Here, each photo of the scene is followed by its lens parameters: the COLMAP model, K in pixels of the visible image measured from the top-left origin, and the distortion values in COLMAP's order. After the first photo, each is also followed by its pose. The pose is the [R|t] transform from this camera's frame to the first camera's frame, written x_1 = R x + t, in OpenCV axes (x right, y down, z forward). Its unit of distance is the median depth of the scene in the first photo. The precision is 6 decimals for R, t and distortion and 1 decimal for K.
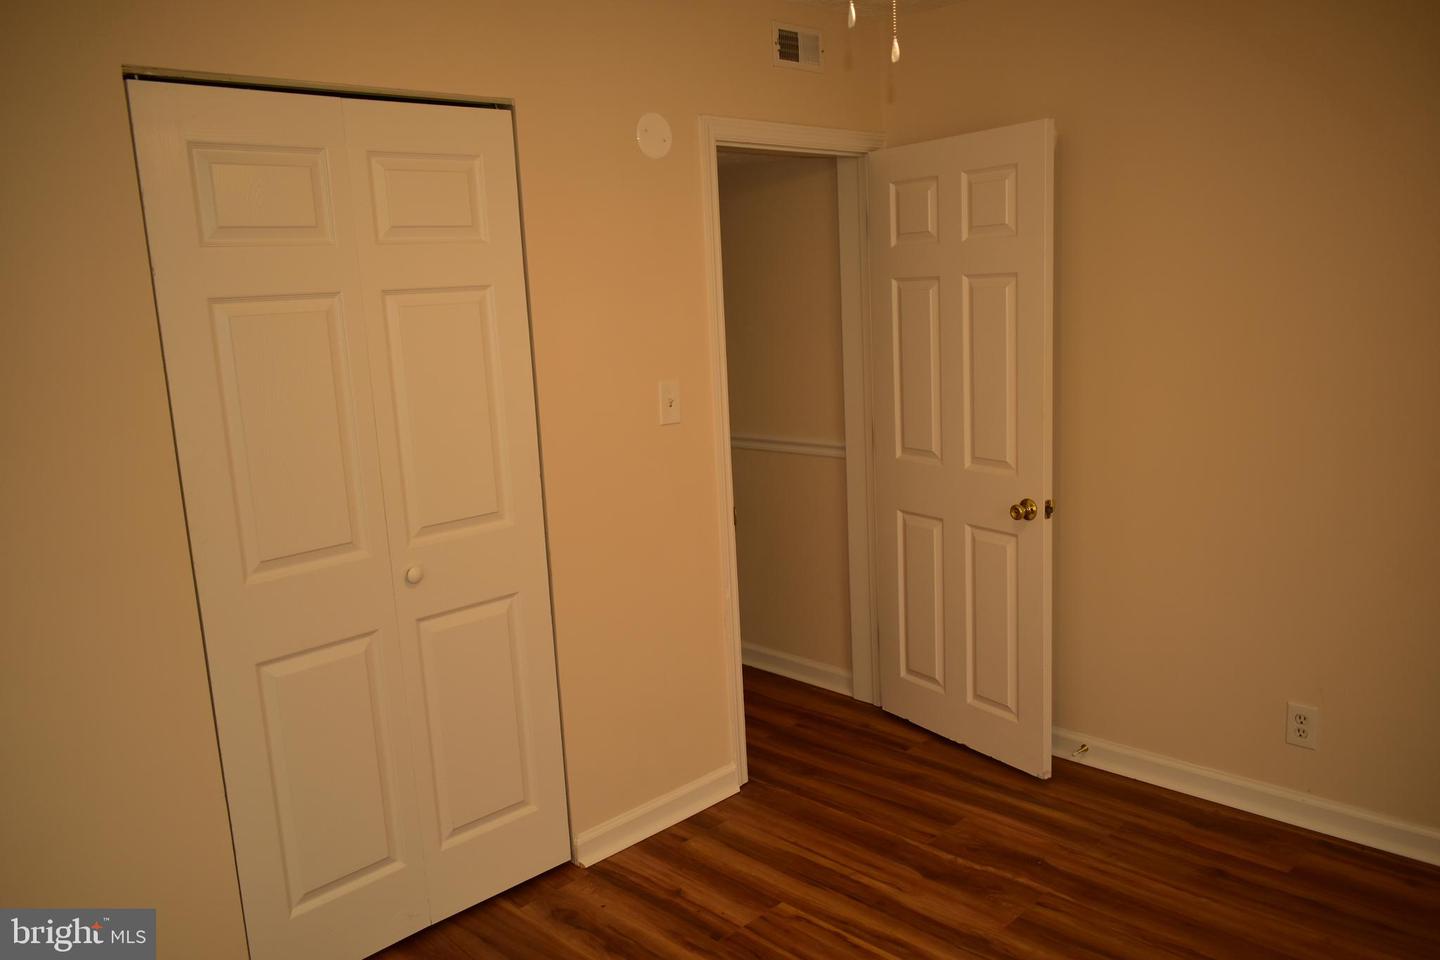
lens RADIAL K [[1111.2, 0, 720.0], [0, 1111.2, 480.0], [0, 0, 1]] dist [0.000484, 0.003199]
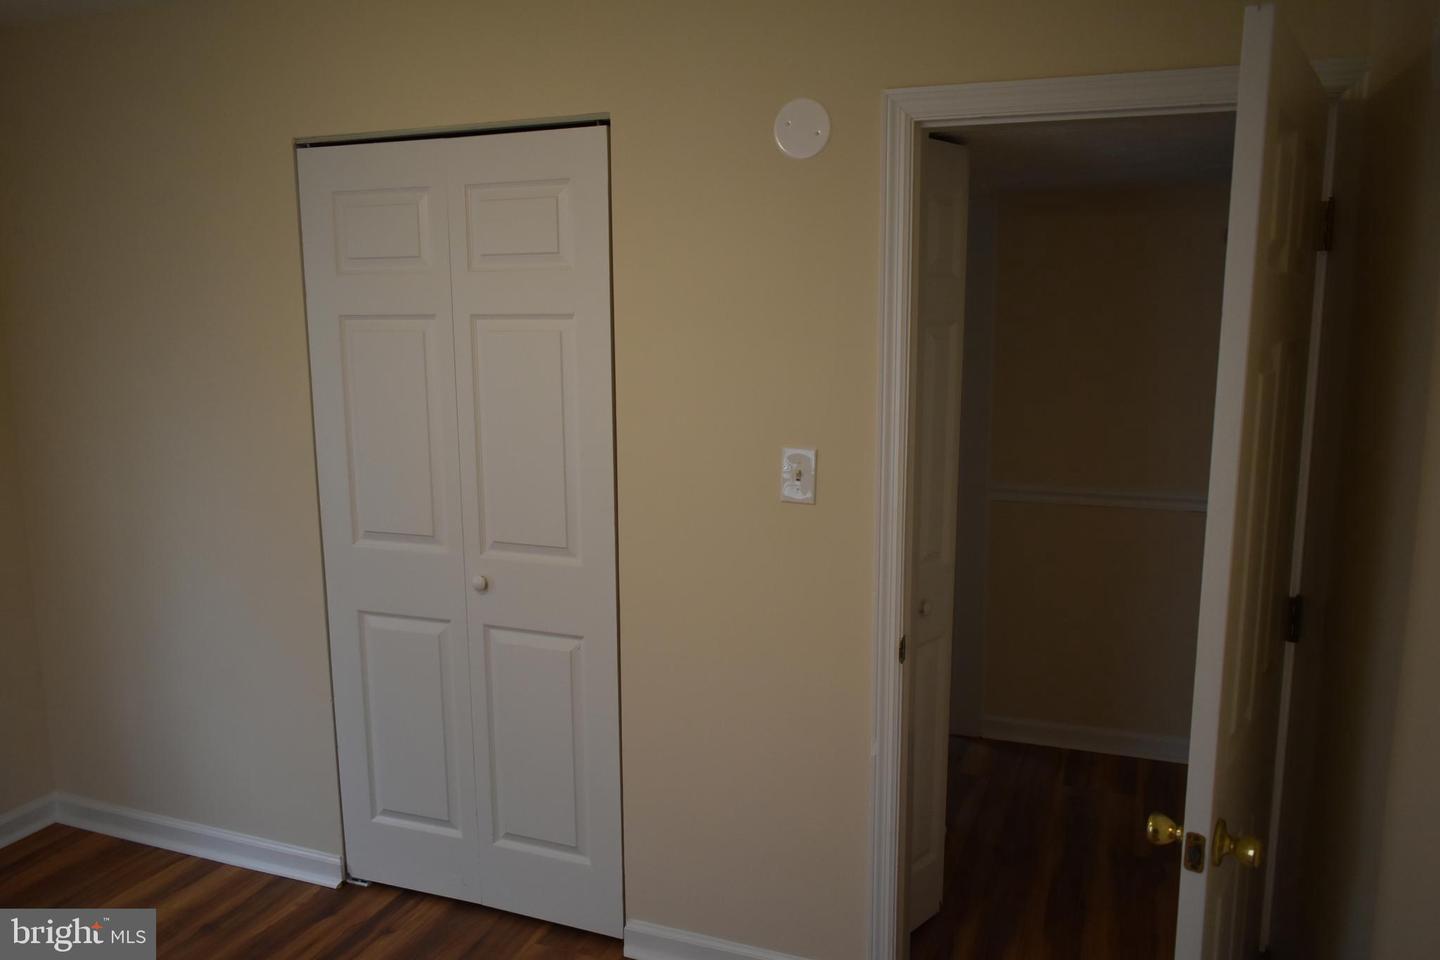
lens RADIAL K [[1147.8, 0, 719.8], [0, 1147.8, 517.0], [0, 0, 1]] dist [-0.007167, -0.004701]
pose [[0.394006, 0.208152, -0.895227, 0.768021], [-0.181271, 0.972485, 0.146334, -0.174221], [0.901055, 0.104622, 0.420897, 0.720849]]
